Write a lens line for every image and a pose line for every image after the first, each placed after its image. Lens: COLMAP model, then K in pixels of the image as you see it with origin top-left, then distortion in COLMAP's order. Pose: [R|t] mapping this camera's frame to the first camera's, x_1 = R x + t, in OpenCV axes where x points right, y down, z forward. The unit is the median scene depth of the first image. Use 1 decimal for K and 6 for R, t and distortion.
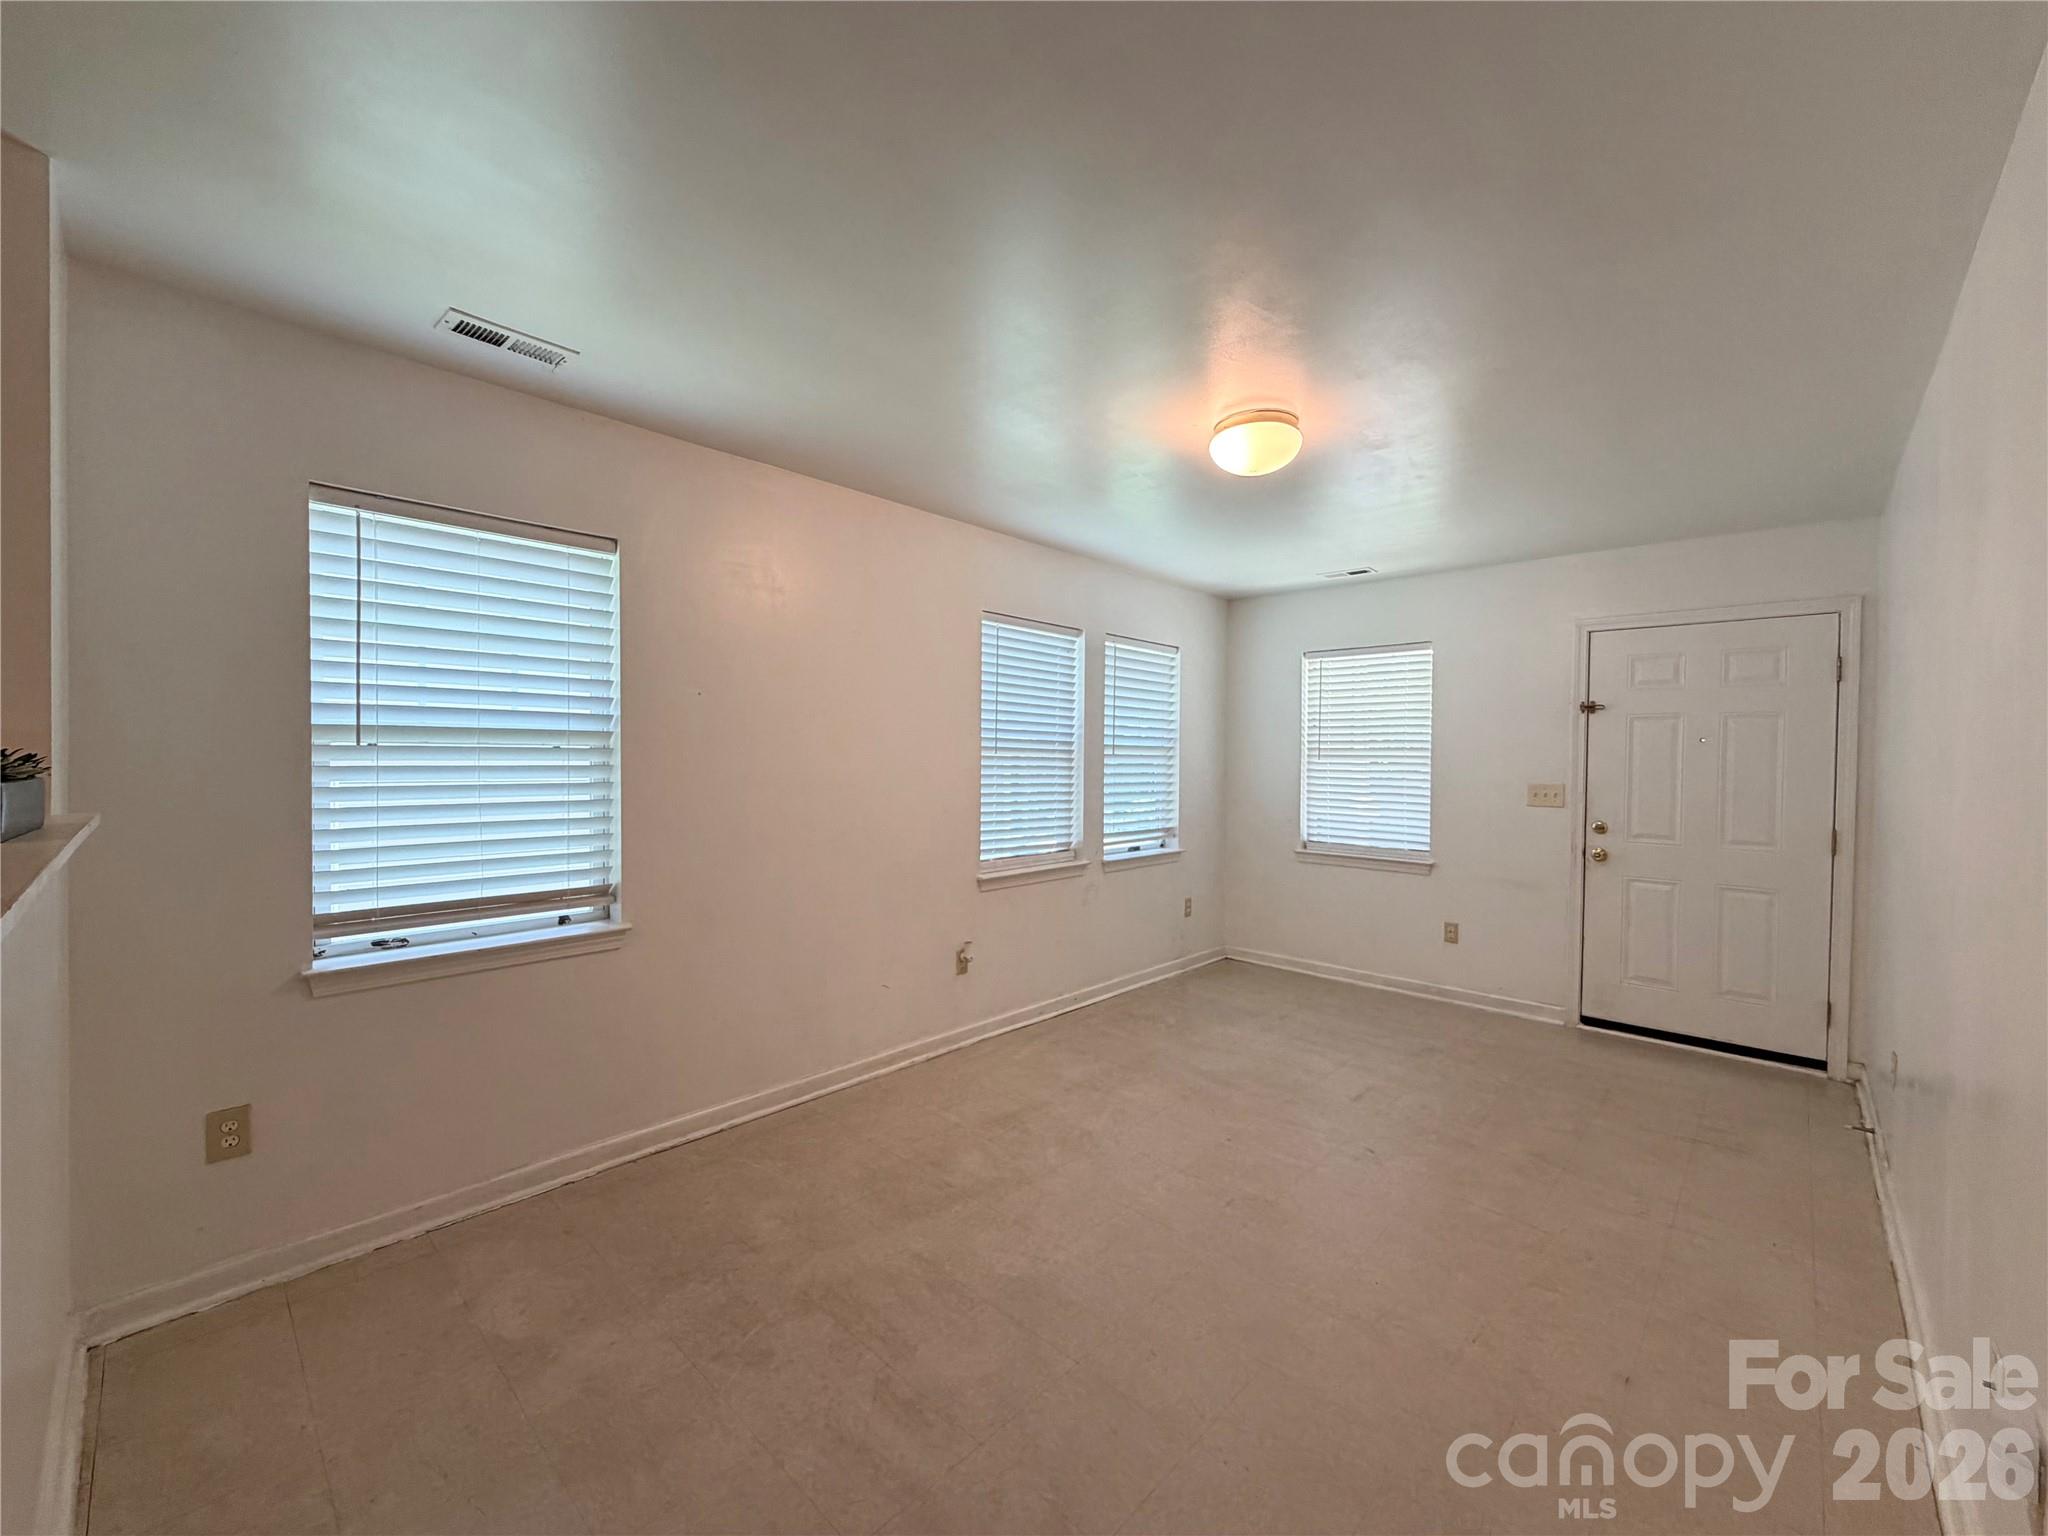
lens RADIAL K [[813.8, 0, 1018.1], [0, 813.8, 770.3], [0, 0, 1]] dist [-0.000517, 0.000444]
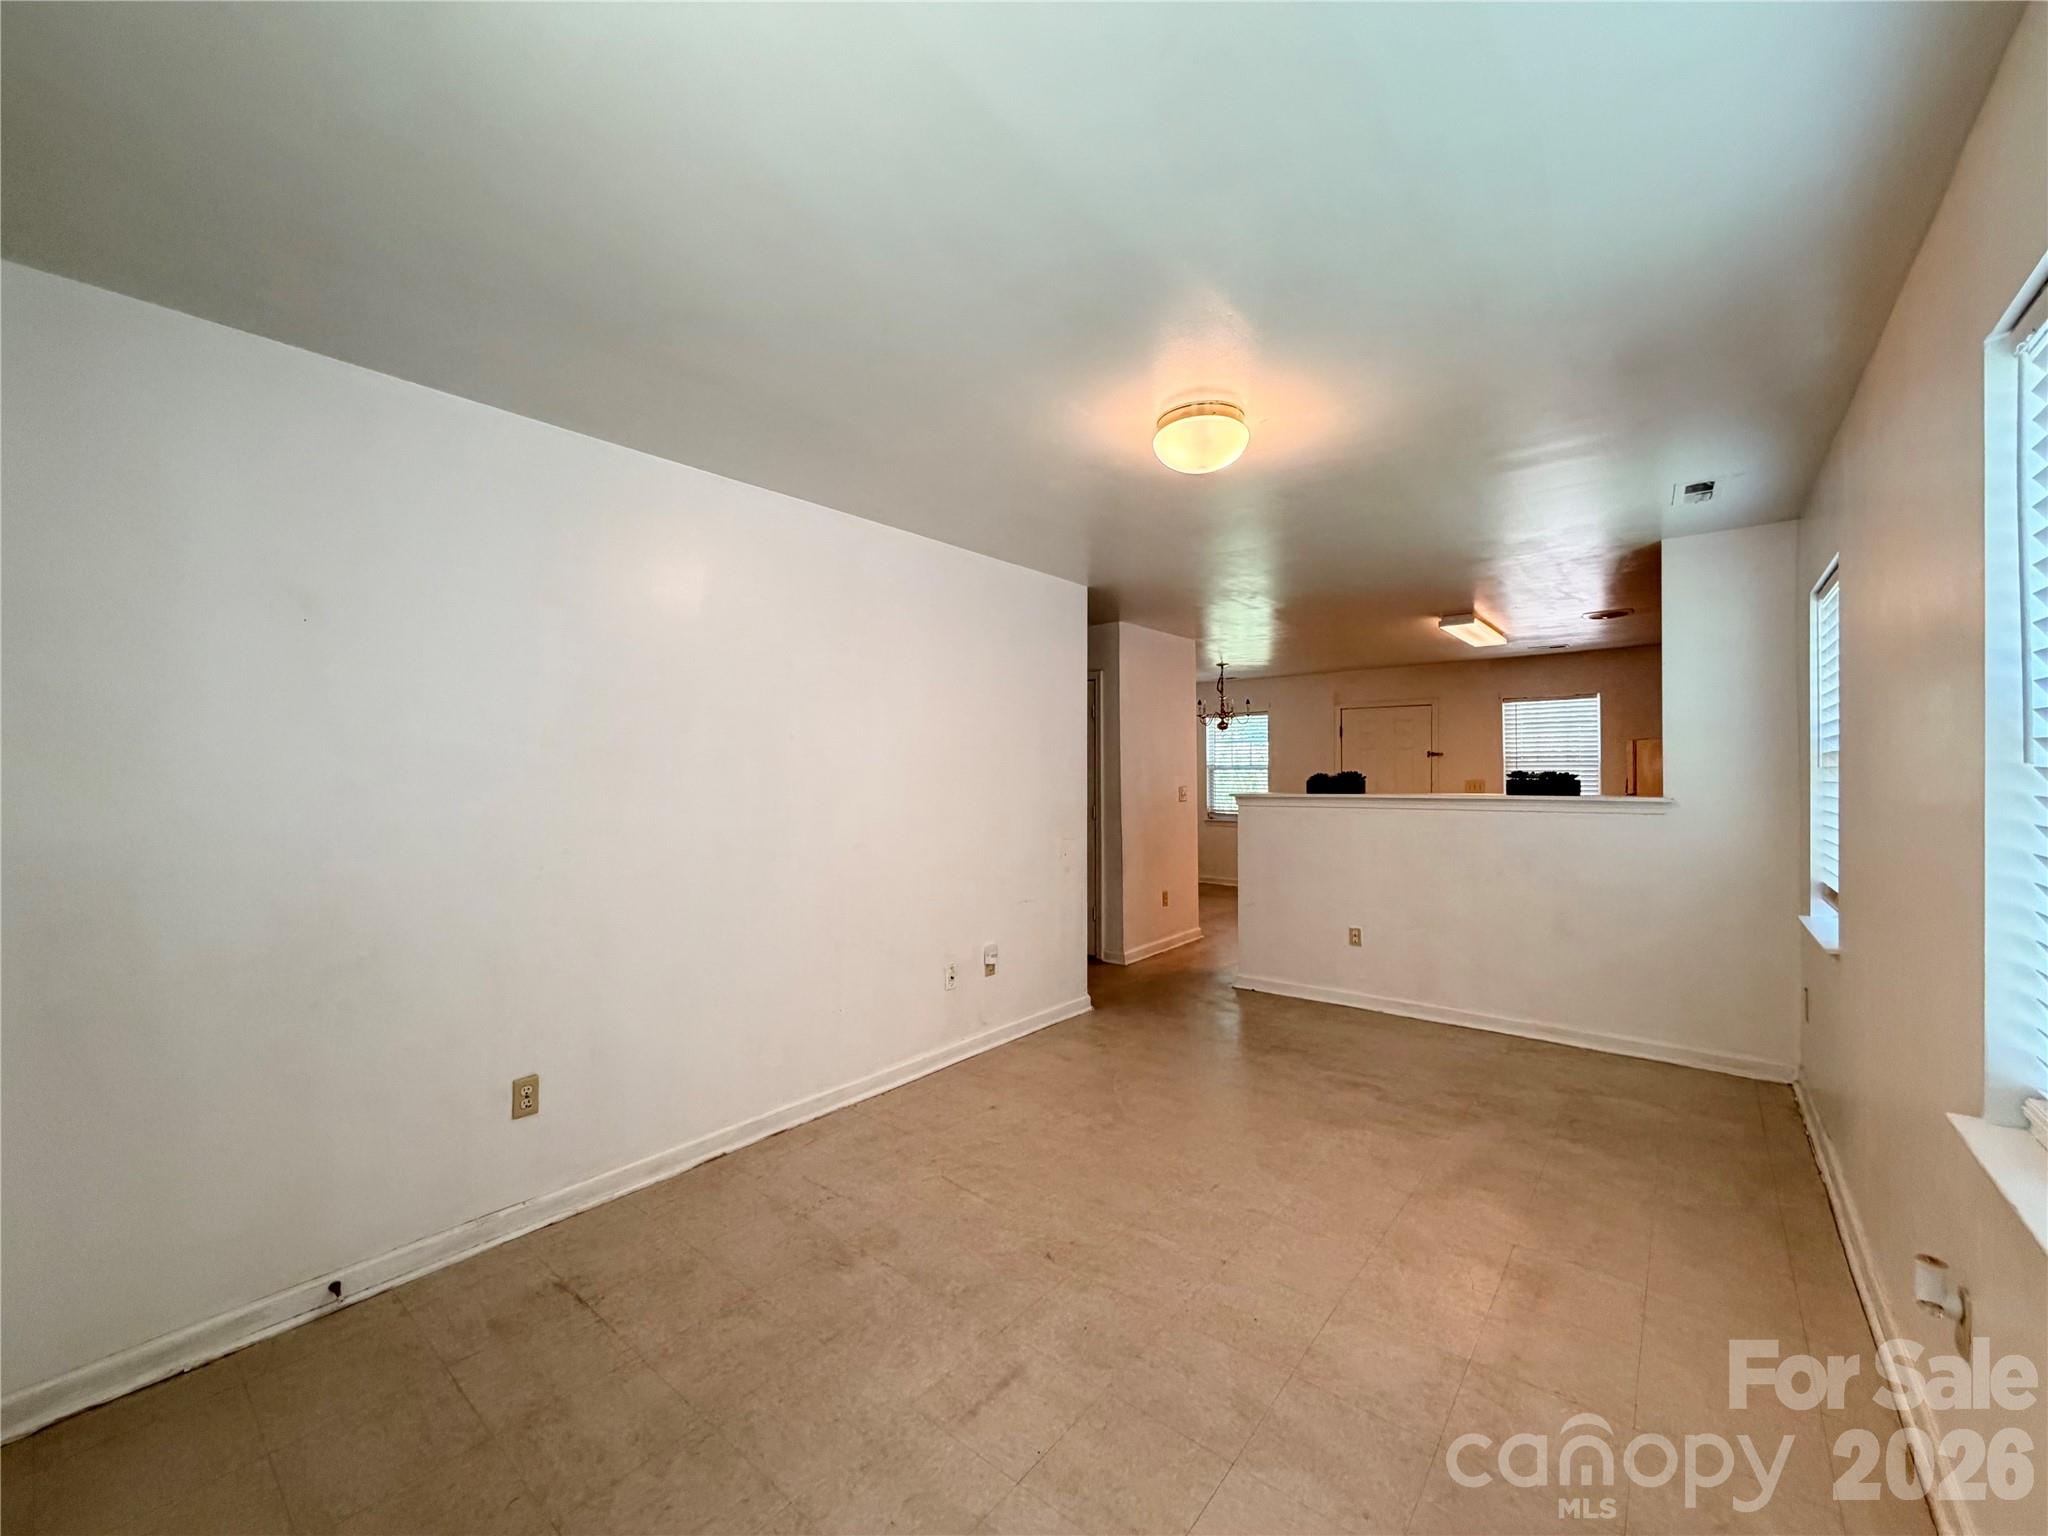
lens RADIAL K [[813.8, 0, 1018.1], [0, 813.8, 770.3], [0, 0, 1]] dist [-0.000517, 0.000444]
pose [[-0.997653, -0.009109, -0.067861, 0.367335], [-0.010248, 0.999812, 0.016451, -0.019259], [0.067698, 0.017108, -0.997559, 1.257295]]
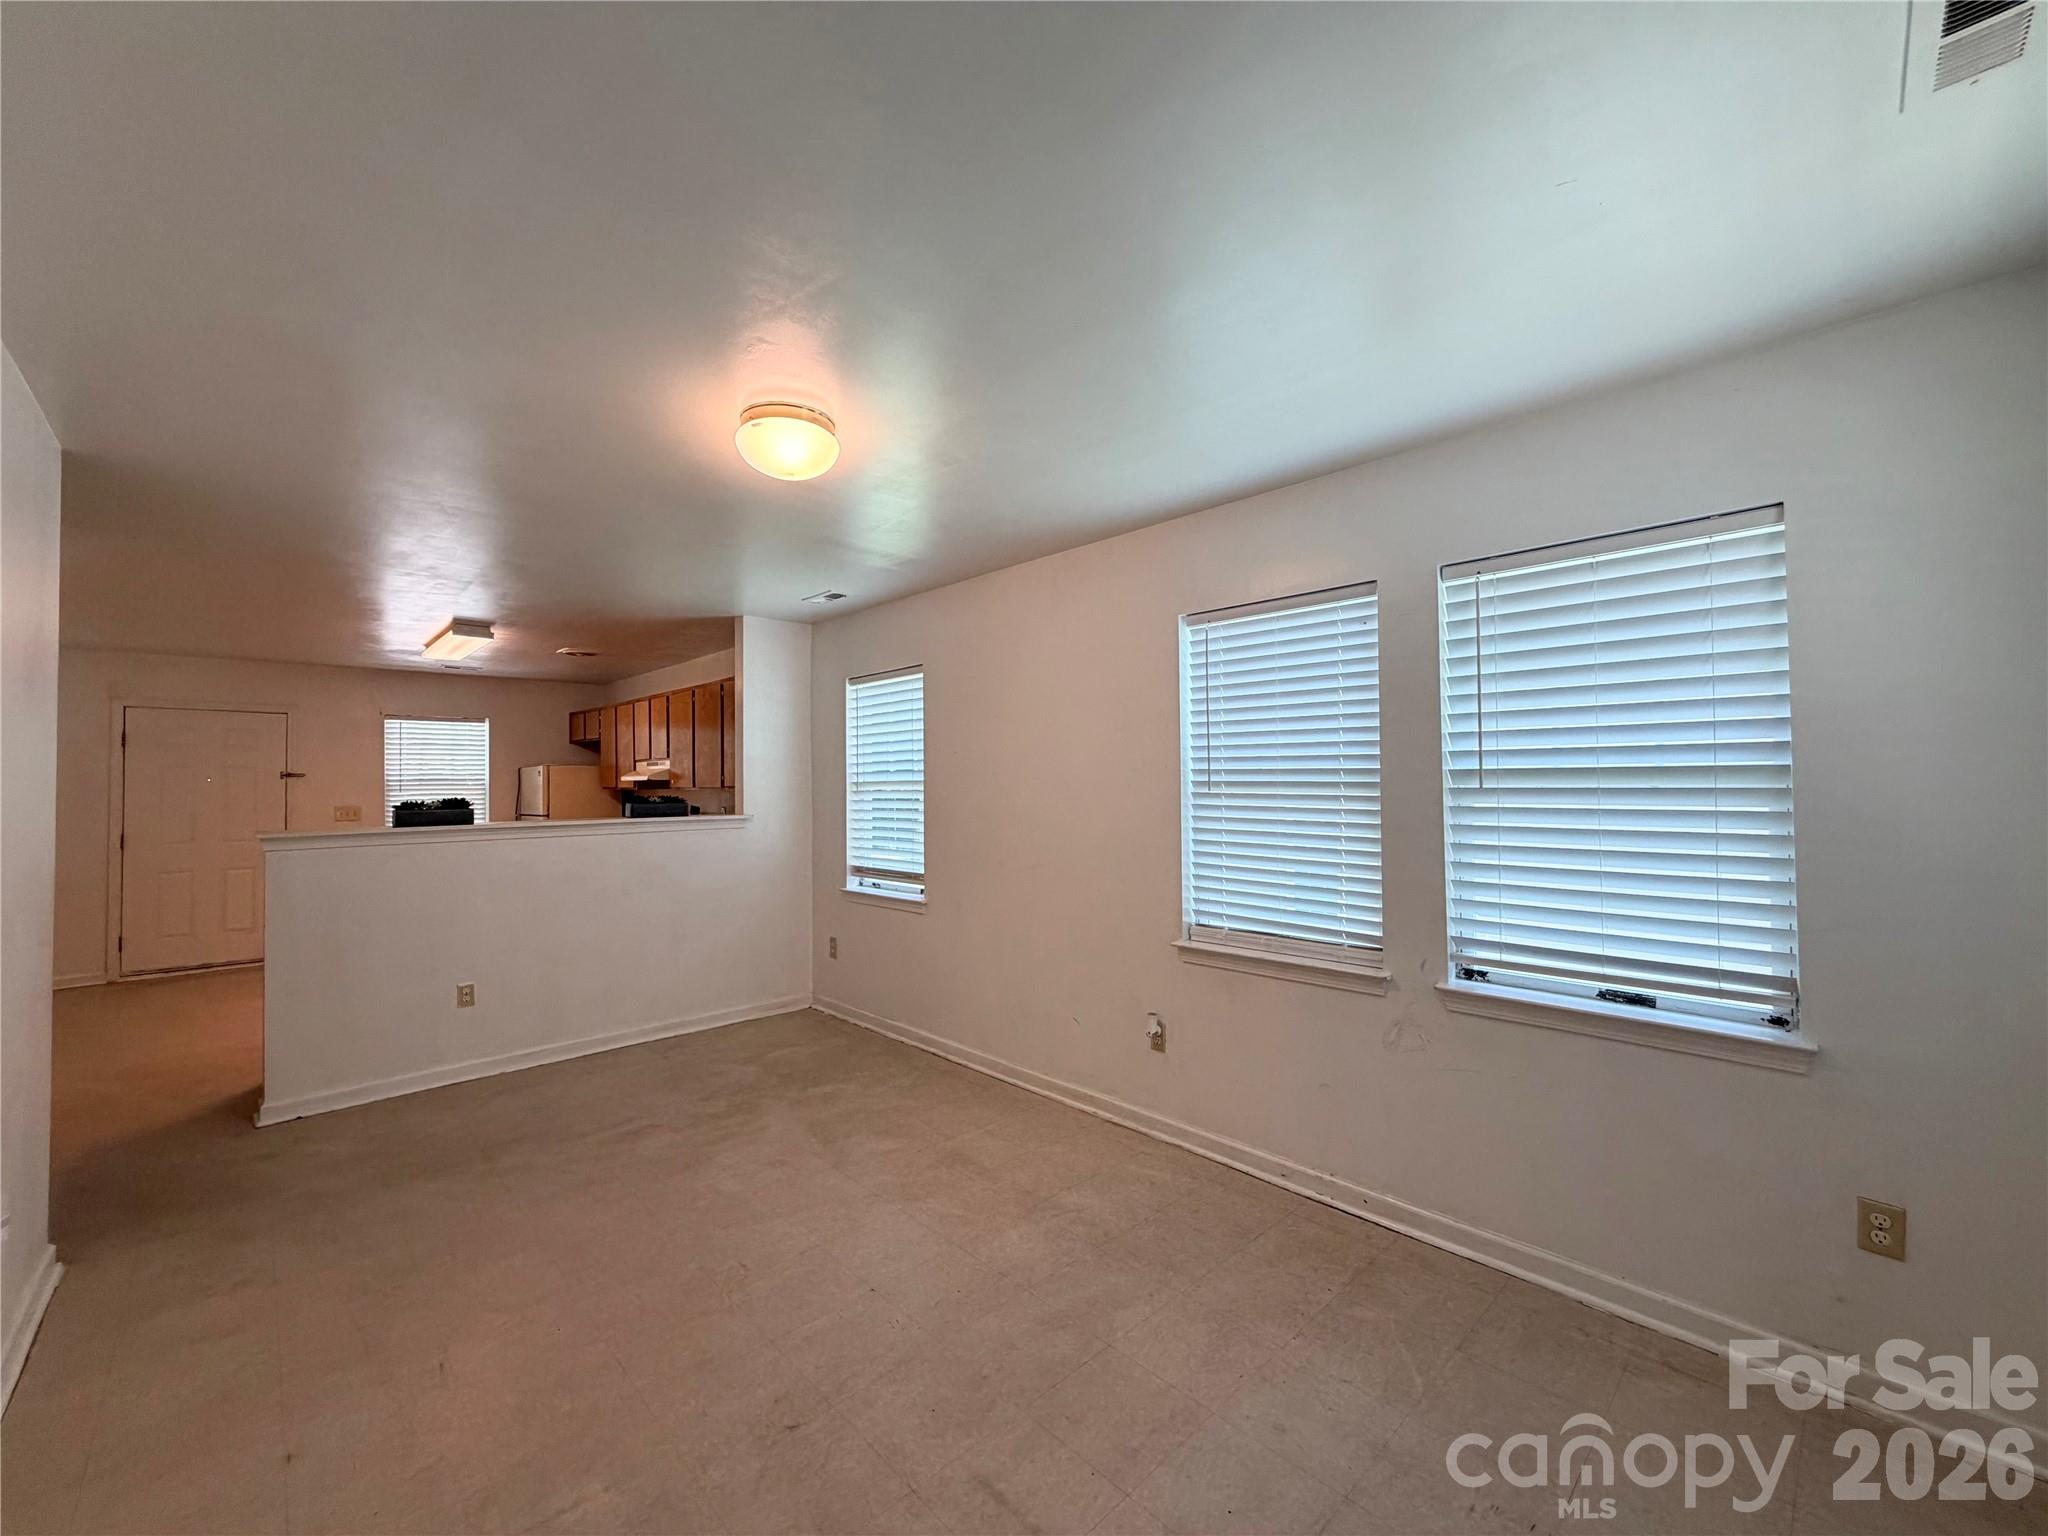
lens RADIAL K [[813.8, 0, 1018.1], [0, 813.8, 770.3], [0, 0, 1]] dist [-0.000517, 0.000444]
pose [[-0.055066, -0.029589, -0.998044, 0.745933], [-0.010559, 0.999522, -0.029050, -0.014708], [0.998427, 0.008938, -0.055353, 0.843488]]
